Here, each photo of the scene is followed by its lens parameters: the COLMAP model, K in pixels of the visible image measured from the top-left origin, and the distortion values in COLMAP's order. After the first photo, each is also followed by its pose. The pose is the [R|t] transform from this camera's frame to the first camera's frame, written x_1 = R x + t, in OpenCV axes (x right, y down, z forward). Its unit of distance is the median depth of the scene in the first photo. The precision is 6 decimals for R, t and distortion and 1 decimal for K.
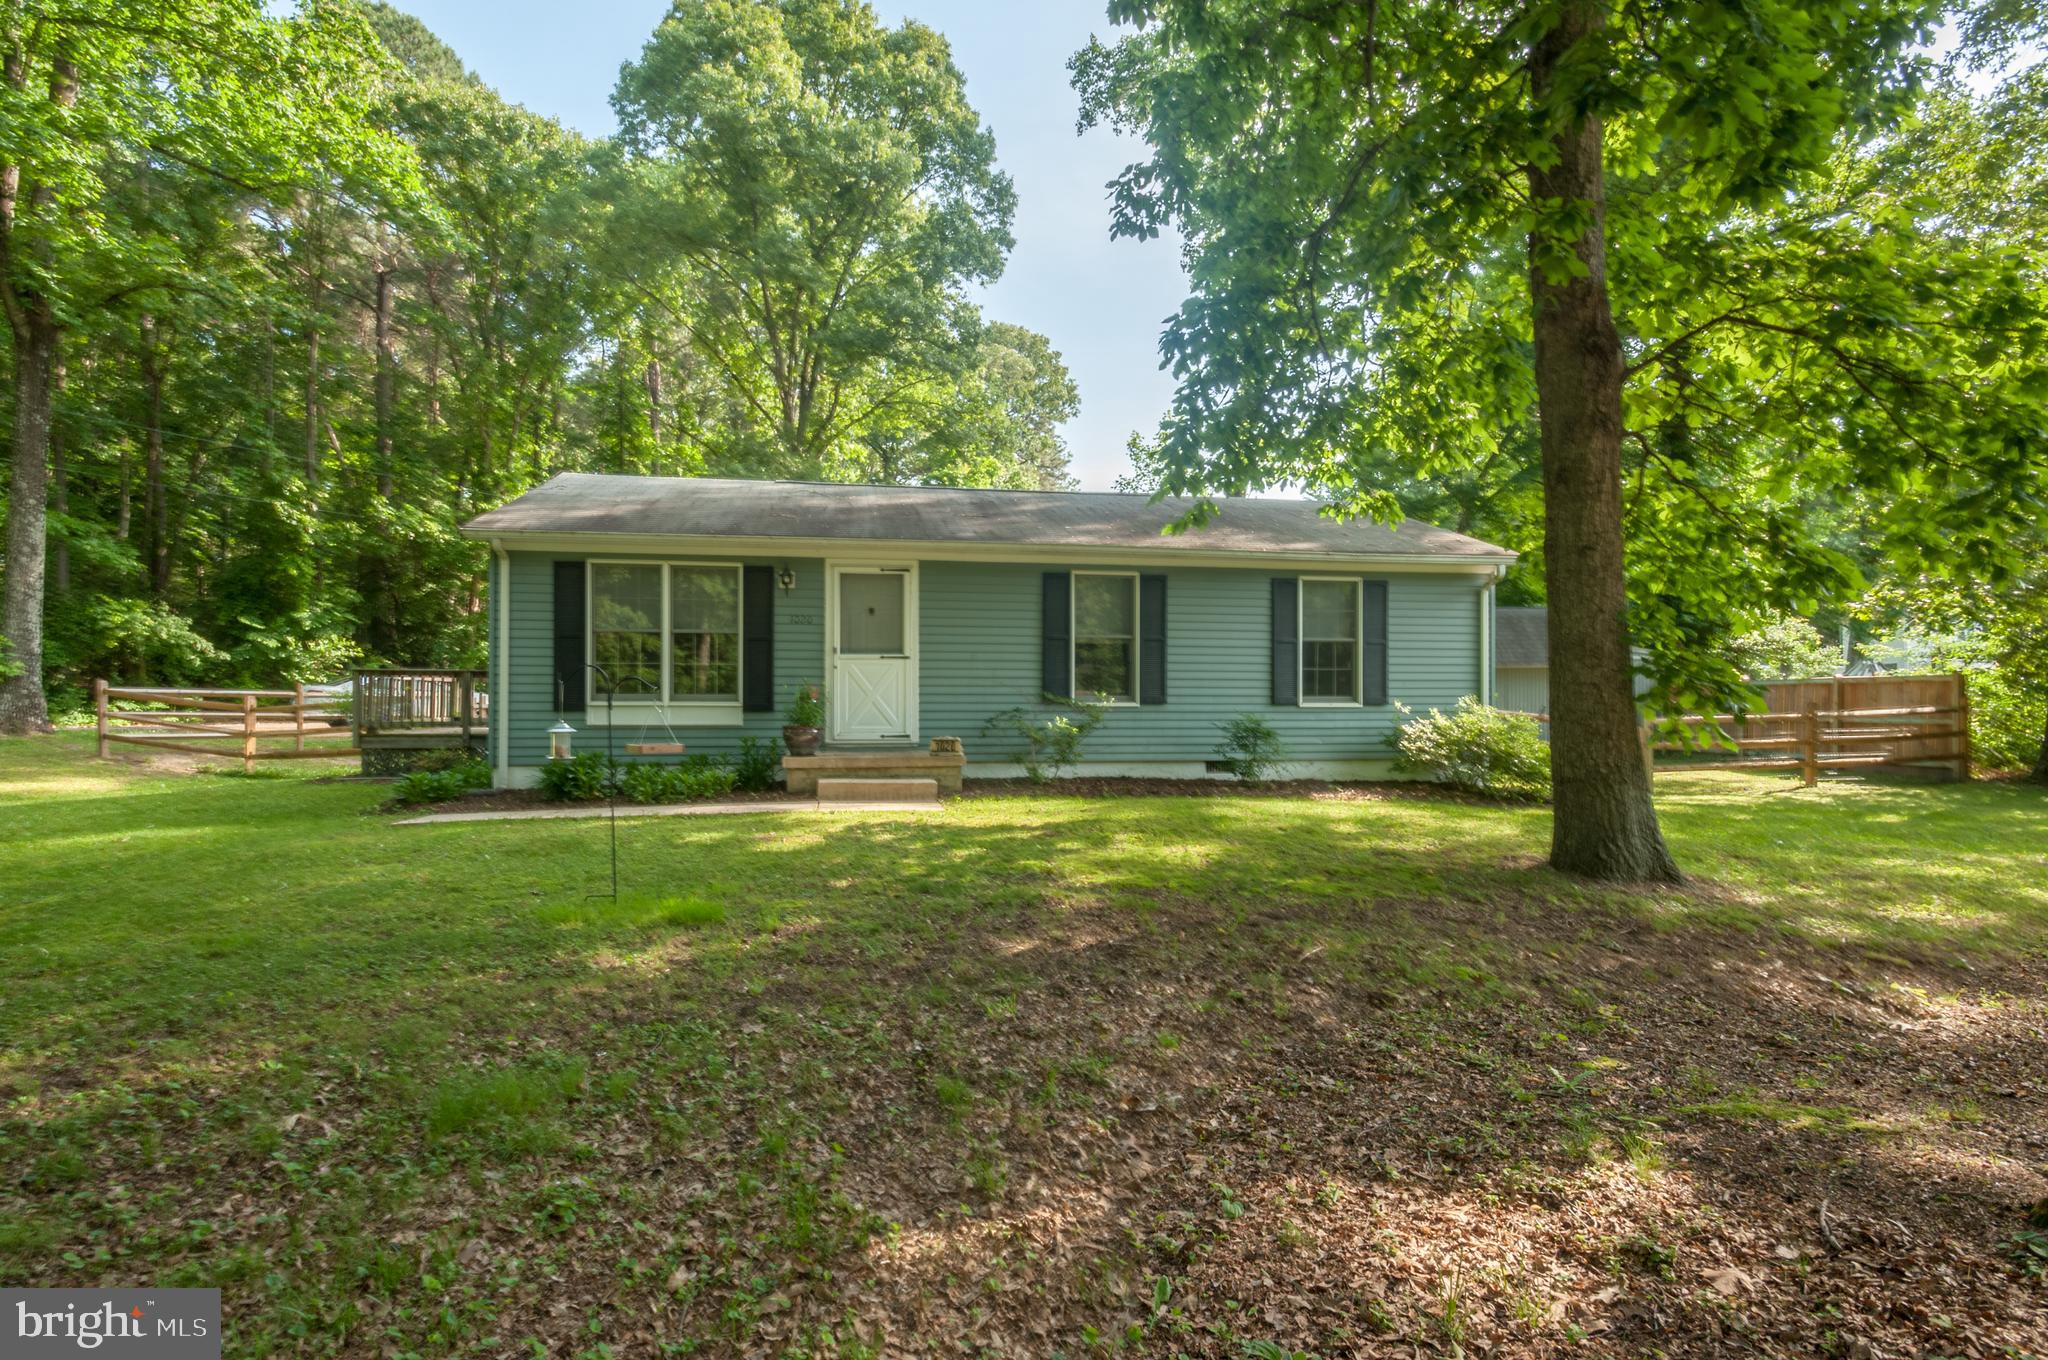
lens RADIAL K [[971.7, 0, 1024.0], [0, 971.7, 680.0], [0, 0, 1]] dist [0.001165, -0.014508]
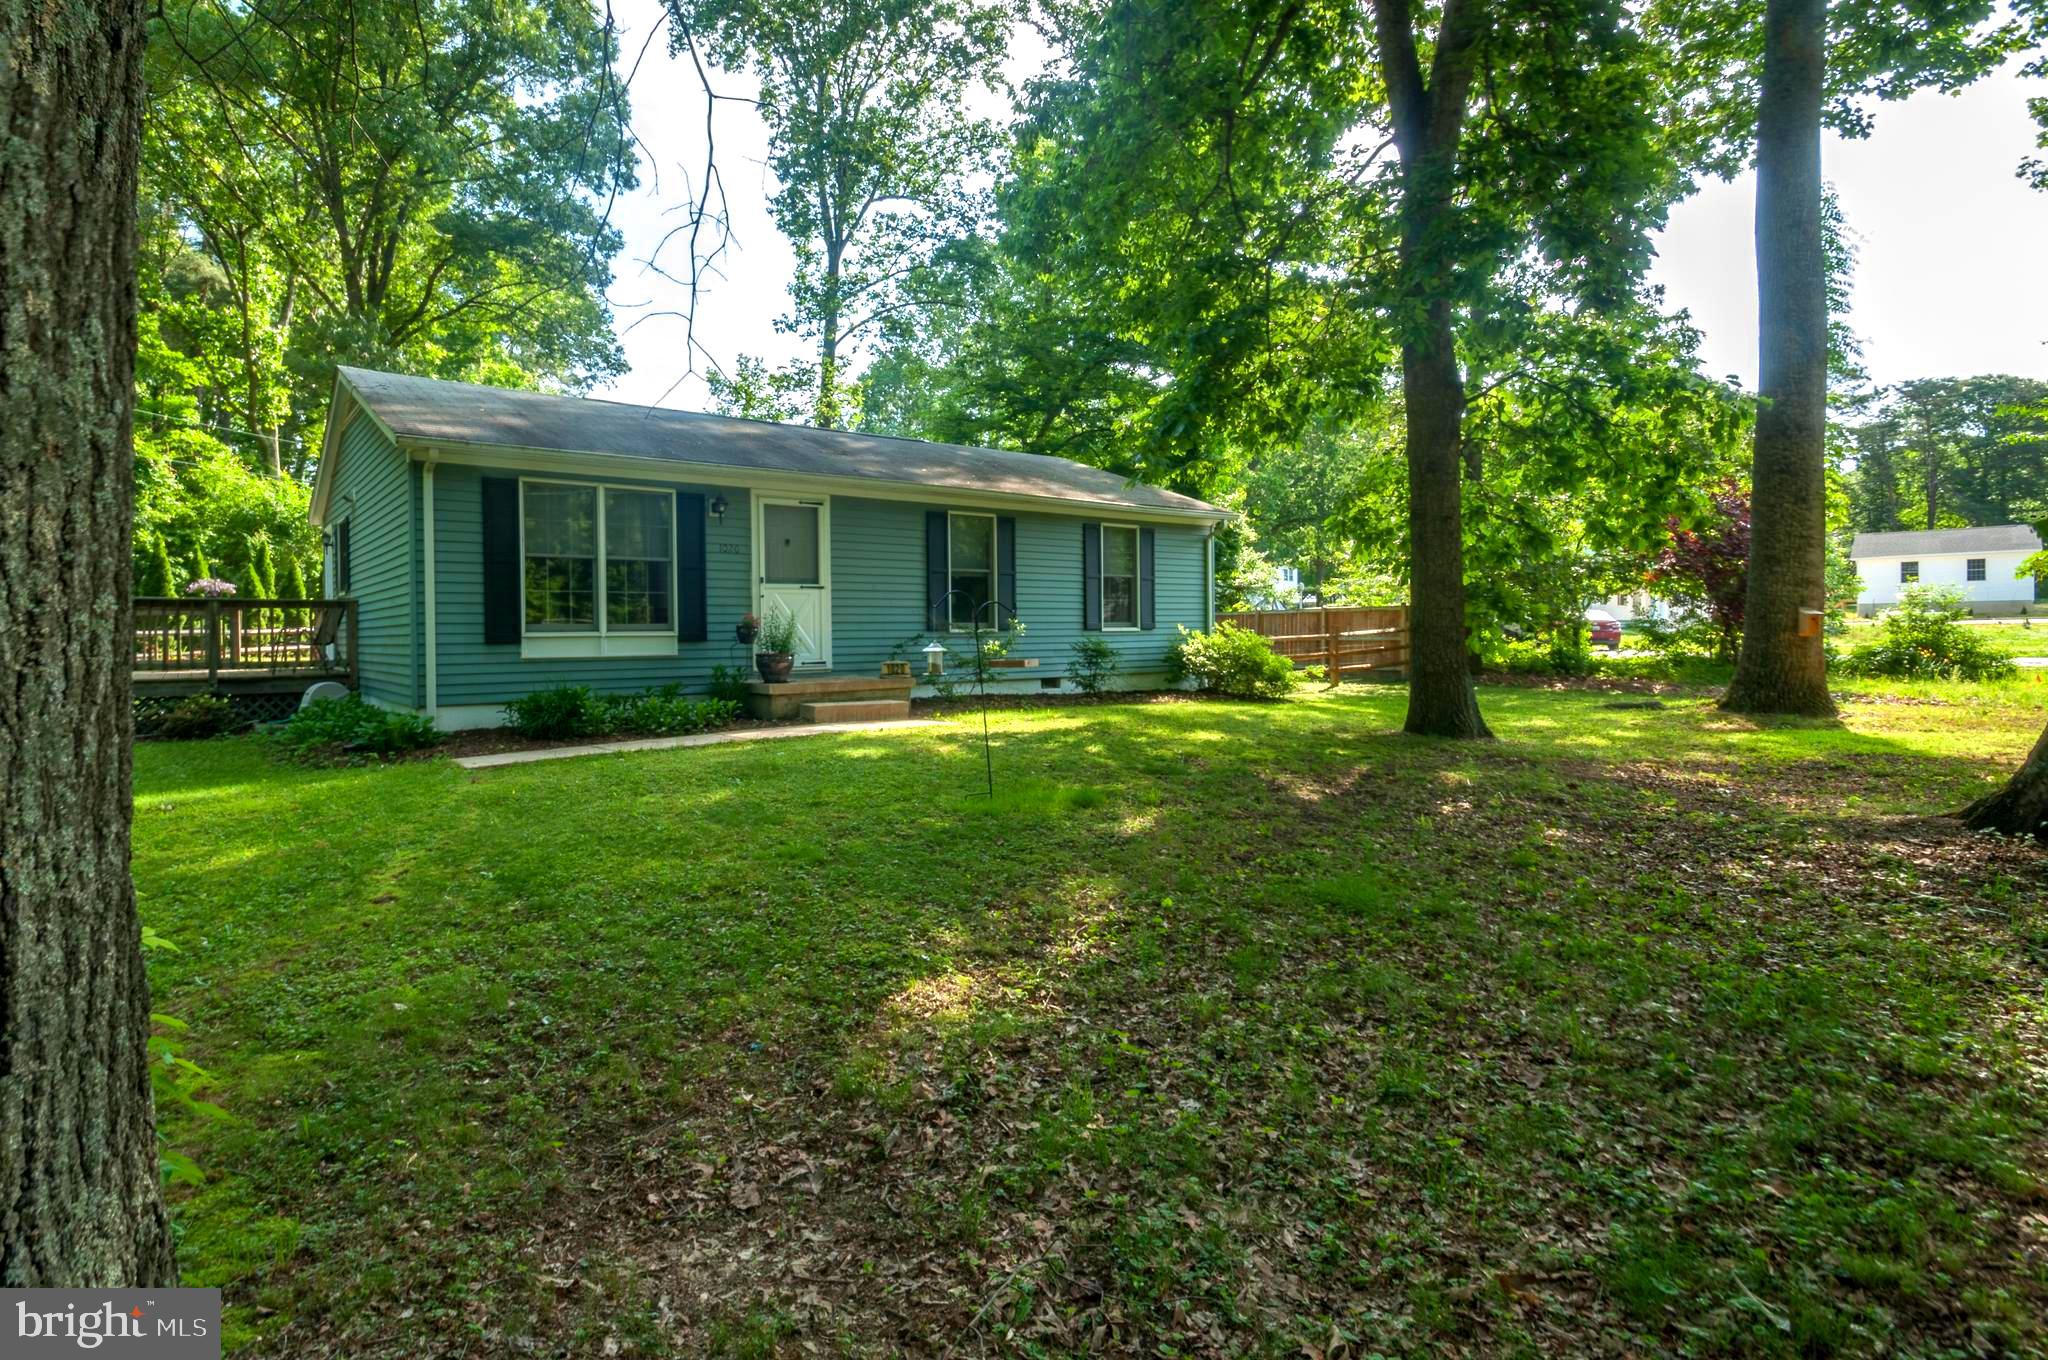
lens RADIAL K [[939.2, 0, 1015.0], [0, 939.2, 633.8], [0, 0, 1]] dist [0.012077, -0.000481]
pose [[0.902363, -0.013680, 0.430760, -0.379040], [0.004436, 0.999738, 0.022459, 0.004728], [-0.430954, -0.018355, 0.902187, -0.004576]]
